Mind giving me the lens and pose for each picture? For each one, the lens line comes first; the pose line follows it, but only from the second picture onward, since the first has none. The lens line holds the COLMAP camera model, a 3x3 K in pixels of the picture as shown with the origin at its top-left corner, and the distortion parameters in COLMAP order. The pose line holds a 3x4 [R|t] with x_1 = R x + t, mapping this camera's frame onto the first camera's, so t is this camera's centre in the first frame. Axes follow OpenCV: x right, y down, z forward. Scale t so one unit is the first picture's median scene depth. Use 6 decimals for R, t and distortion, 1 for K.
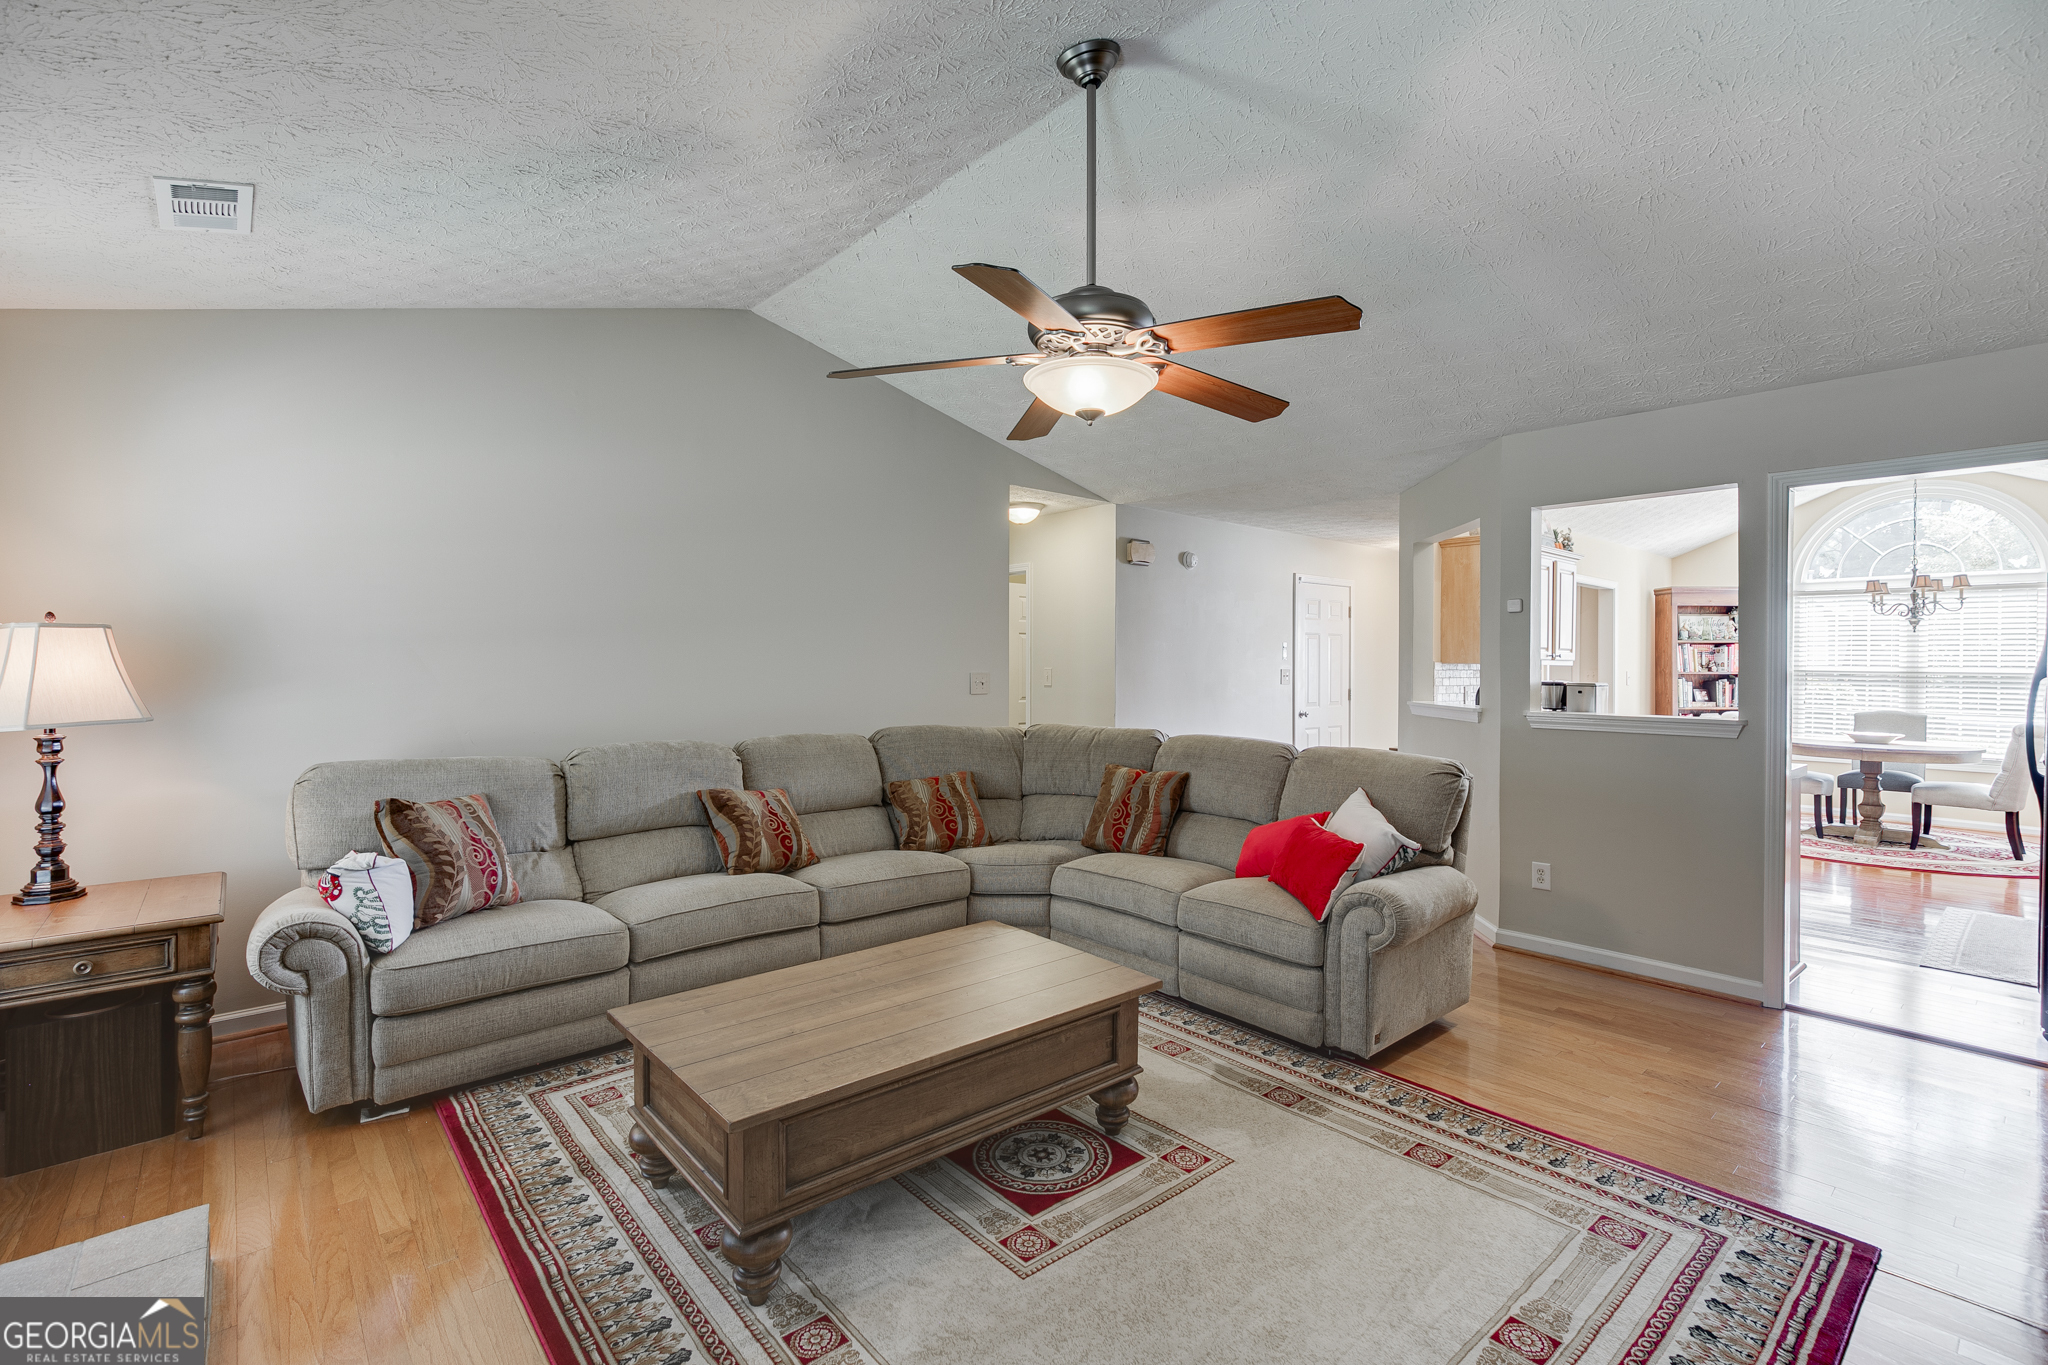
lens RADIAL K [[923.3, 0, 1018.8], [0, 923.3, 666.8], [0, 0, 1]] dist [-0.016055, 0.005778]
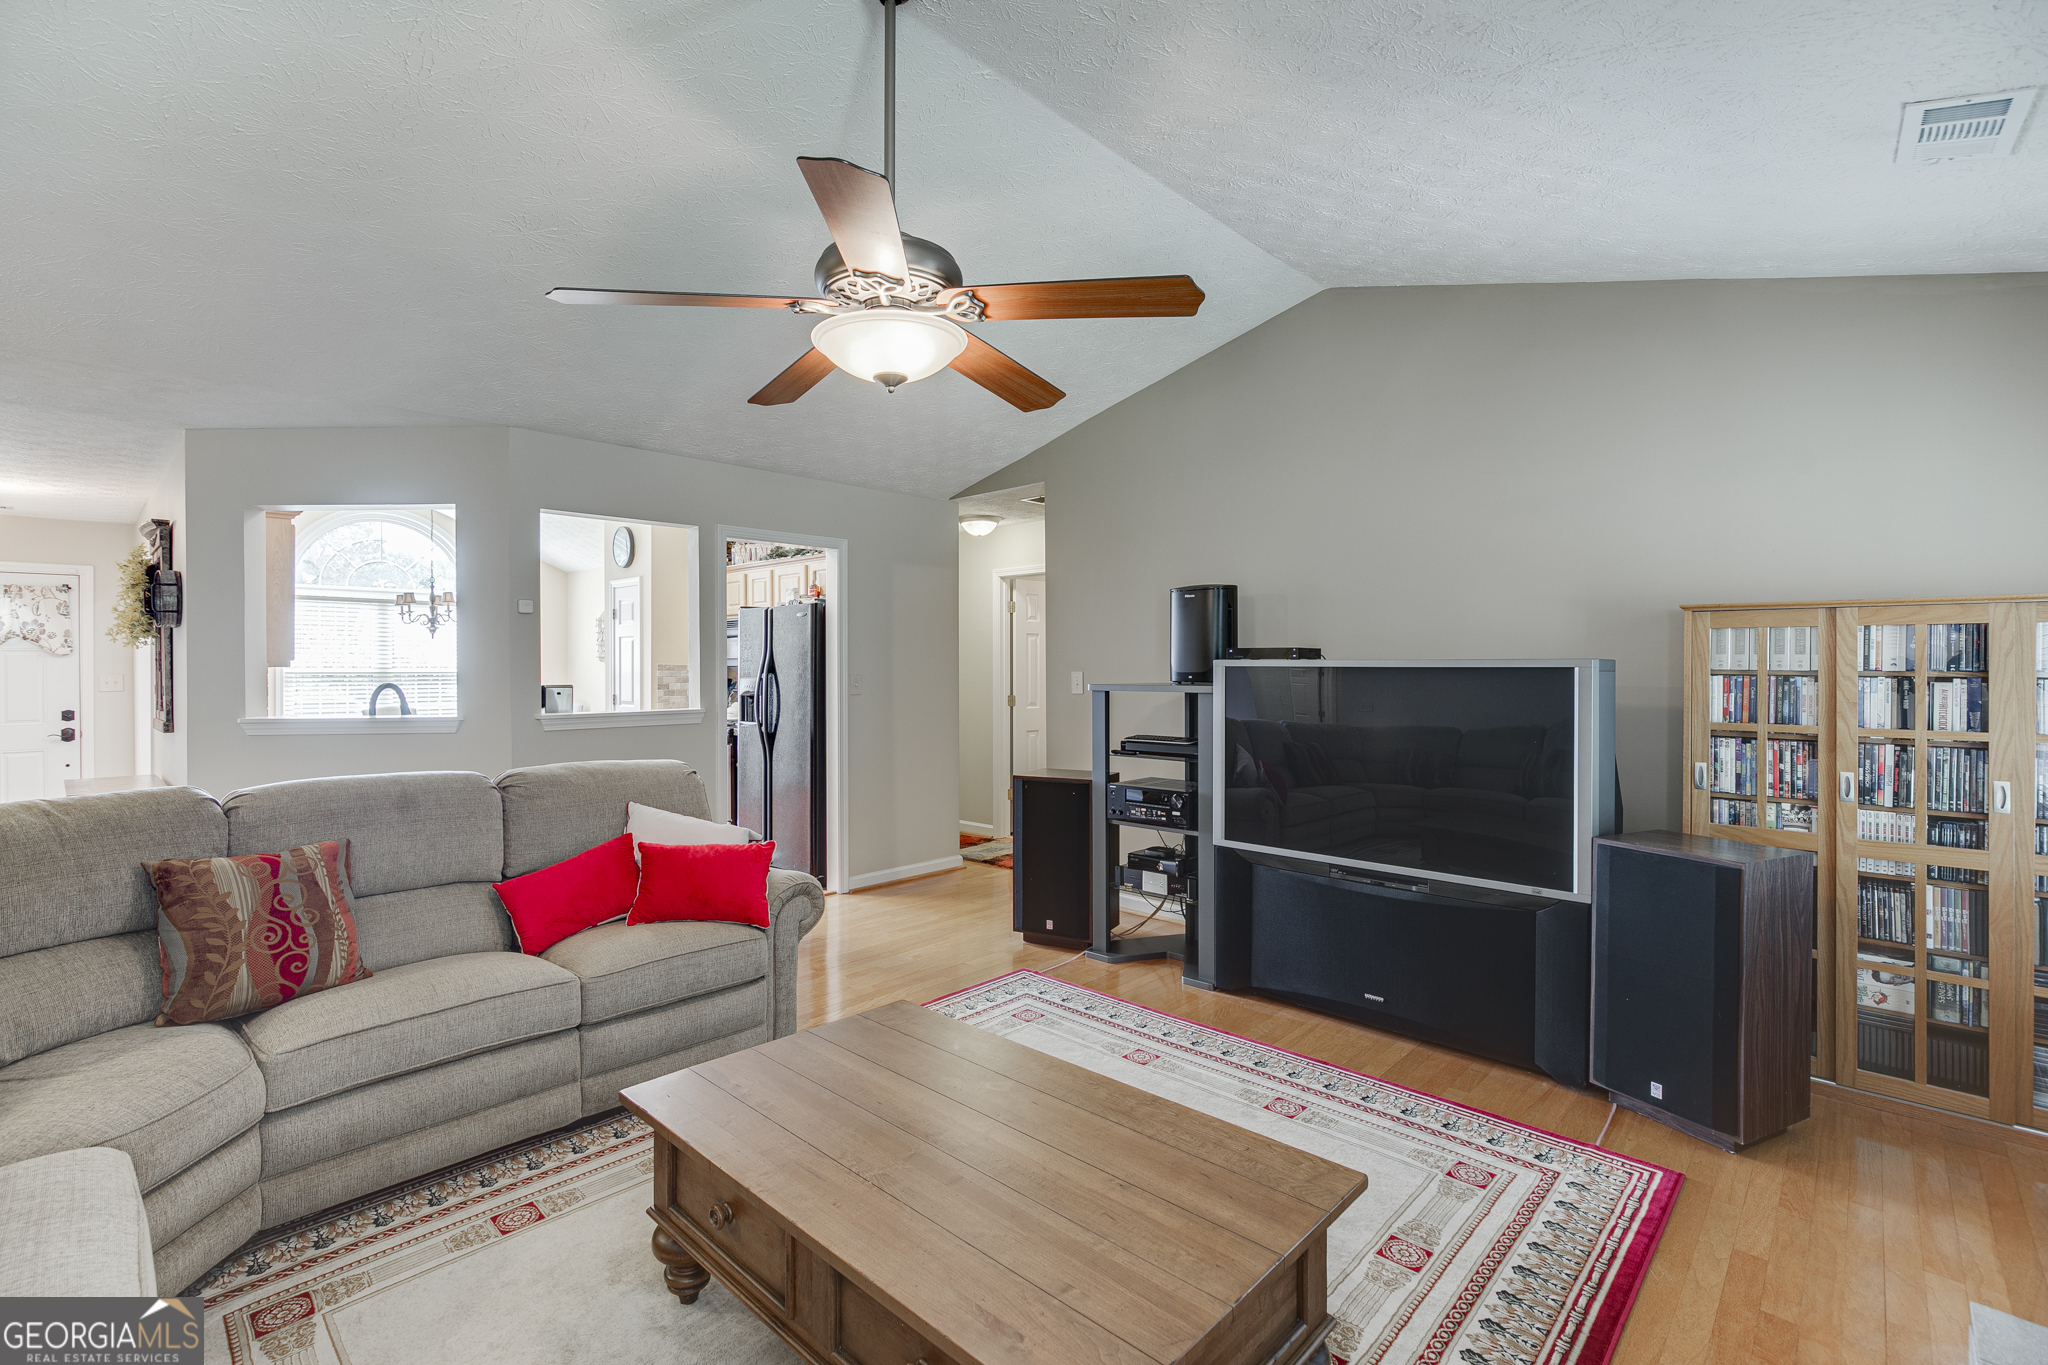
lens RADIAL K [[923.3, 0, 1018.8], [0, 923.3, 666.8], [0, 0, 1]] dist [-0.016055, 0.005778]
pose [[-0.100747, -0.003997, 0.994904, -0.493261], [0.006498, 0.999968, 0.004675, -0.004345], [-0.994891, 0.006936, -0.100718, 0.599898]]
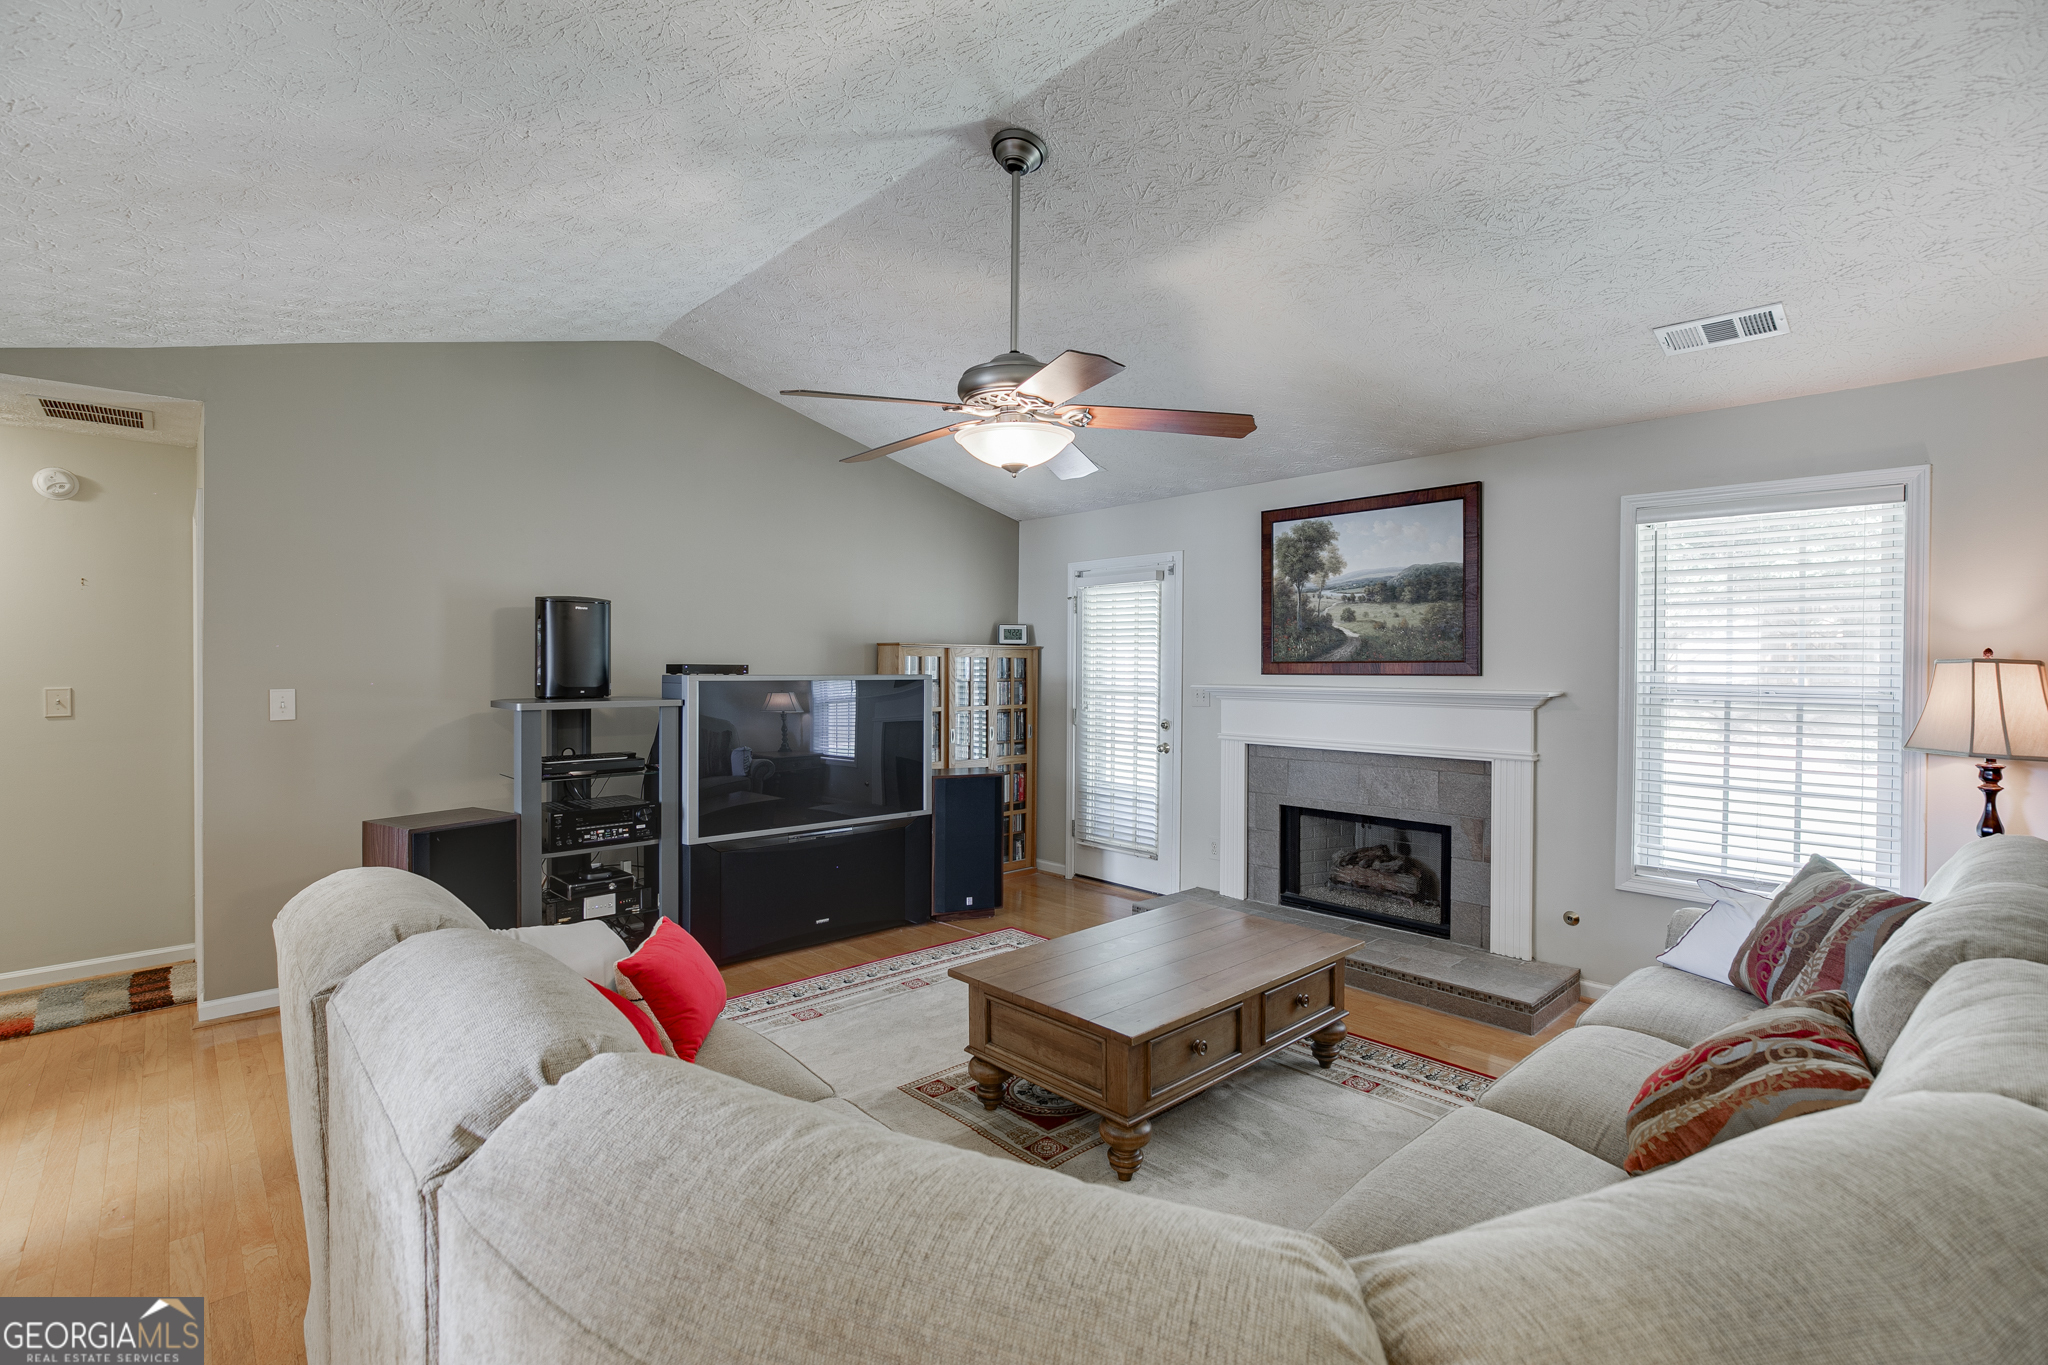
lens RADIAL K [[923.3, 0, 1018.8], [0, 923.3, 666.8], [0, 0, 1]] dist [-0.016055, 0.005778]
pose [[-0.999264, -0.006649, -0.037786, 0.070563], [-0.006970, 0.999941, 0.008380, -0.025573], [0.037728, 0.008637, -0.999251, 1.311986]]
